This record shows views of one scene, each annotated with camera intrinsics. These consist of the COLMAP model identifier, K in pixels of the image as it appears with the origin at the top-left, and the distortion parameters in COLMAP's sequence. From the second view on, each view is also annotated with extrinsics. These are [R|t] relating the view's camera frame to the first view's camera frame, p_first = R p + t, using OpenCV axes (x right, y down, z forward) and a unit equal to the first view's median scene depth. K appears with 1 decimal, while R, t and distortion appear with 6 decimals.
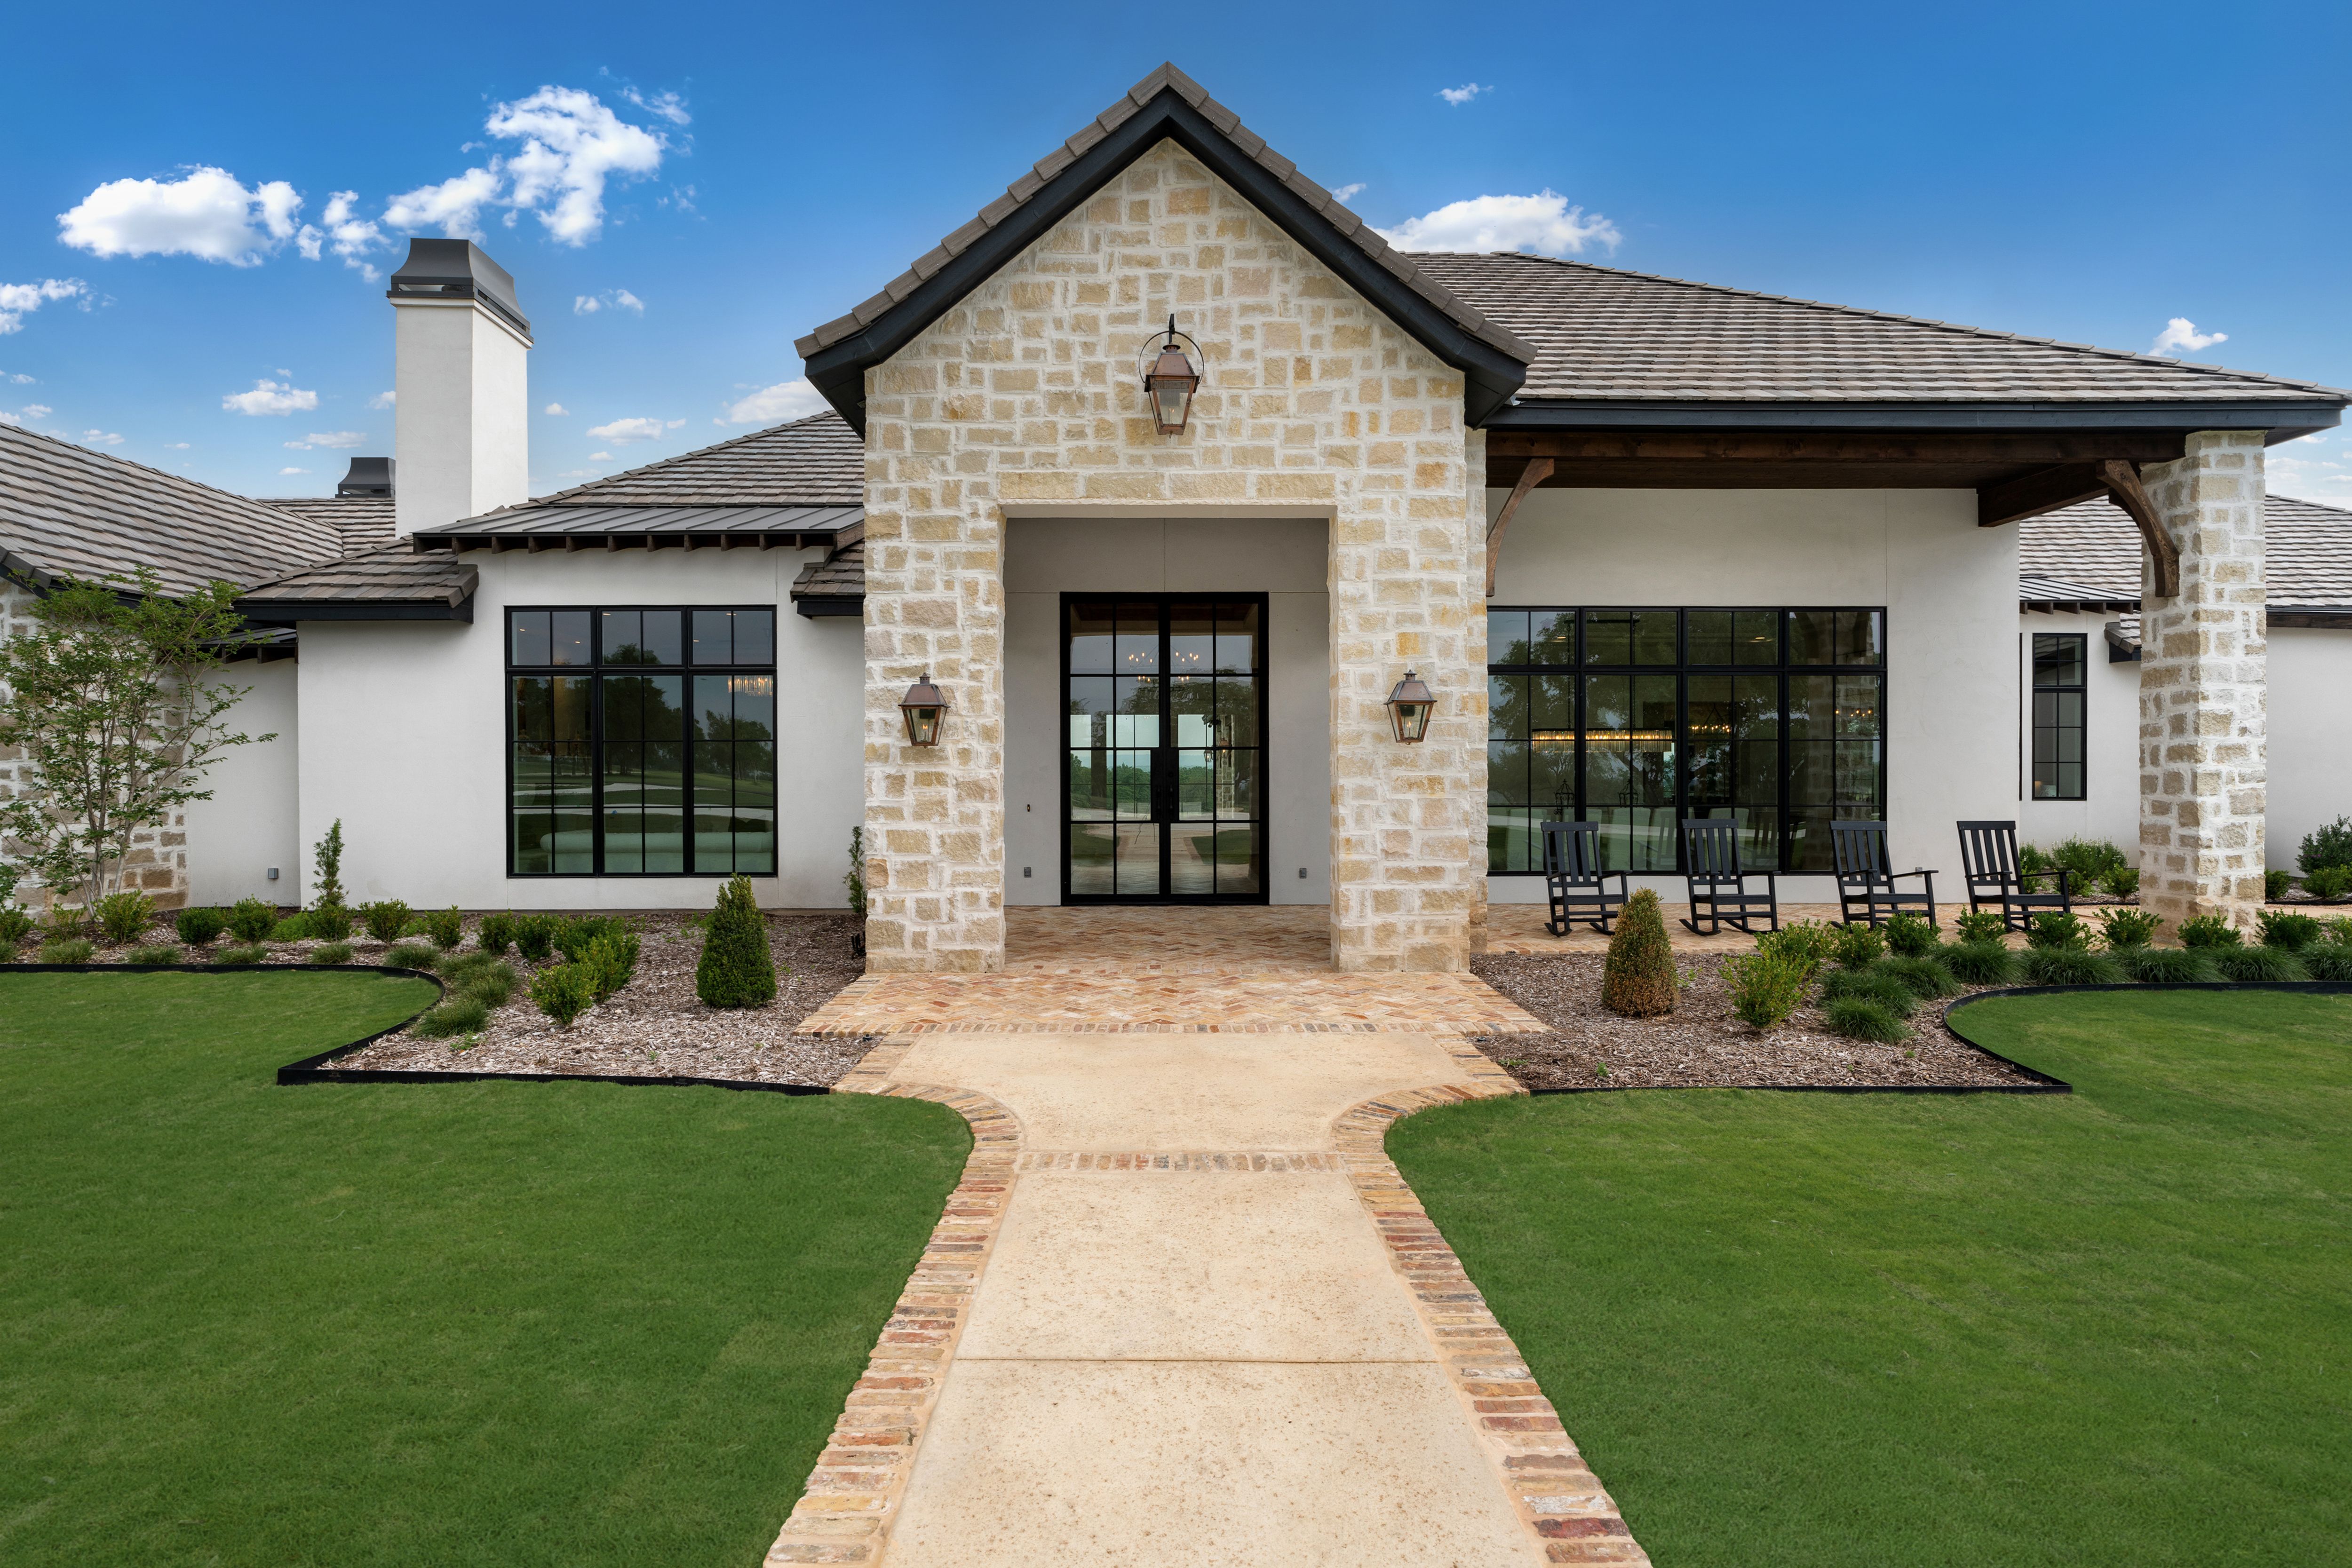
lens RADIAL K [[1073.4, 0, 1151.0], [0, 1073.4, 783.9], [0, 0, 1]] dist [-0.008043, 0.004840]
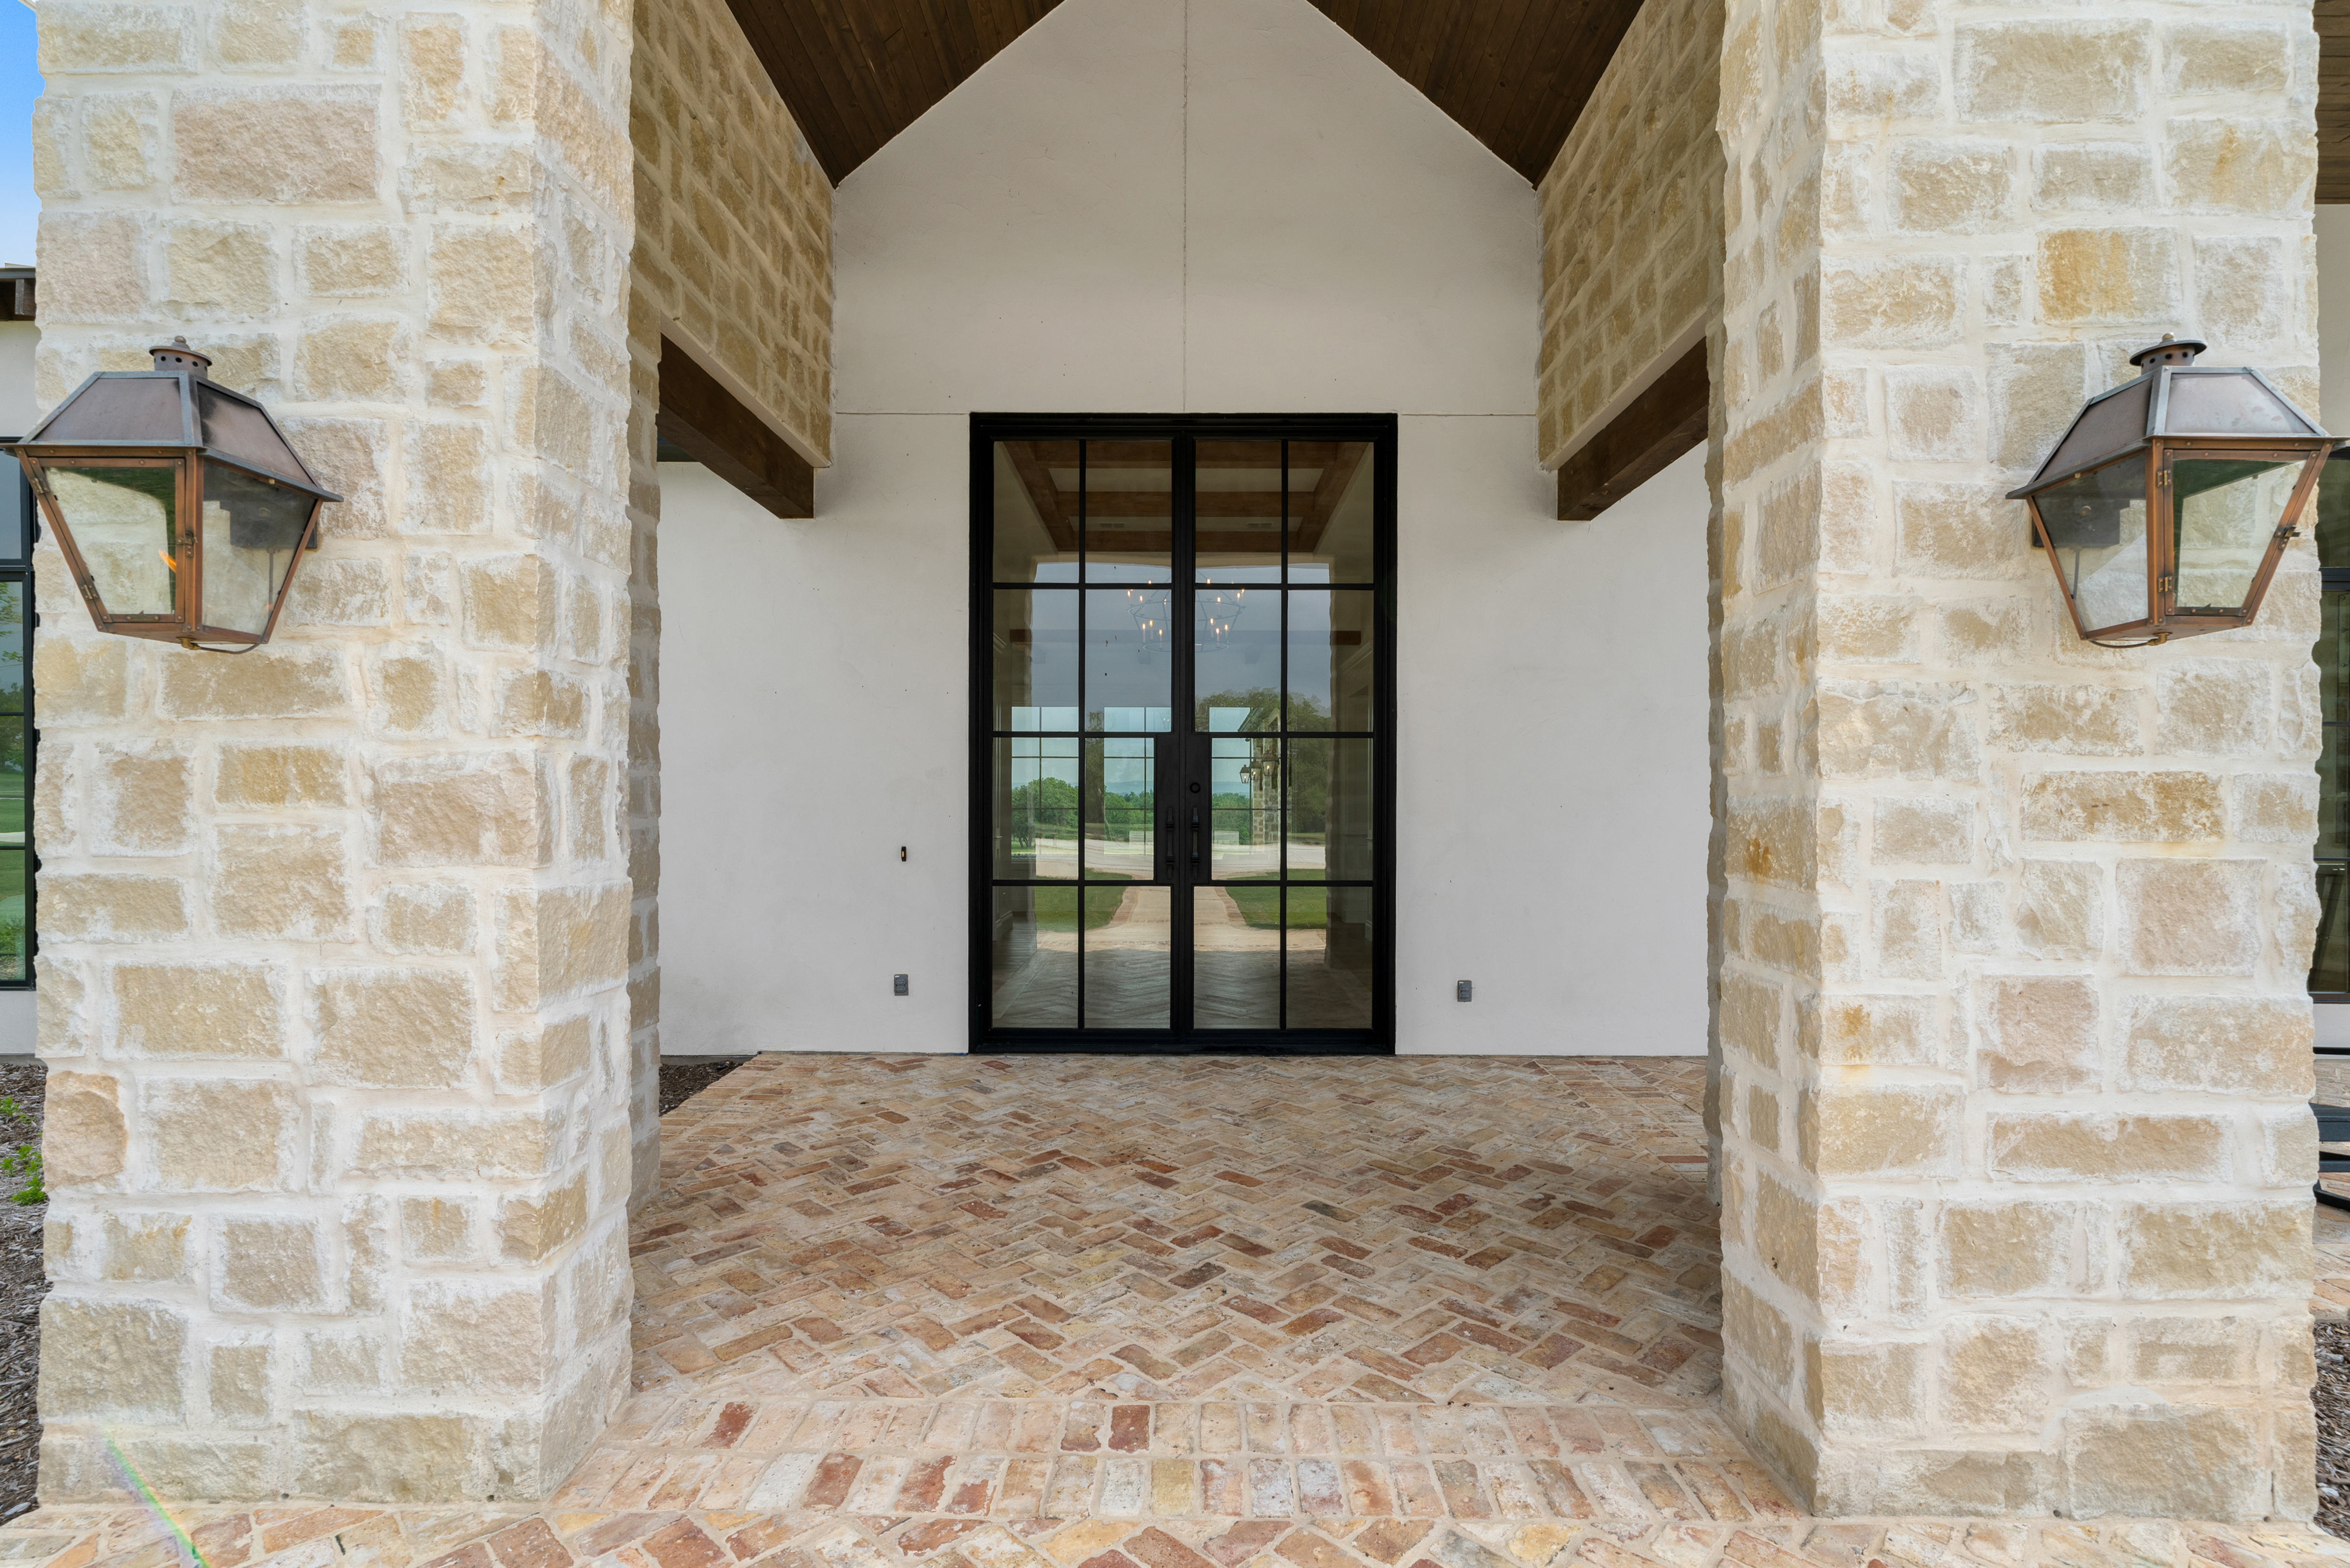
lens RADIAL K [[1072.6, 0, 1191.2], [0, 1072.6, 774.8], [0, 0, 1]] dist [-0.008043, 0.004840]
pose [[0.999950, 0.005887, 0.008064, 0.018035], [-0.005799, 0.999924, -0.010860, -0.003094], [-0.008127, 0.010813, 0.999909, 0.735702]]
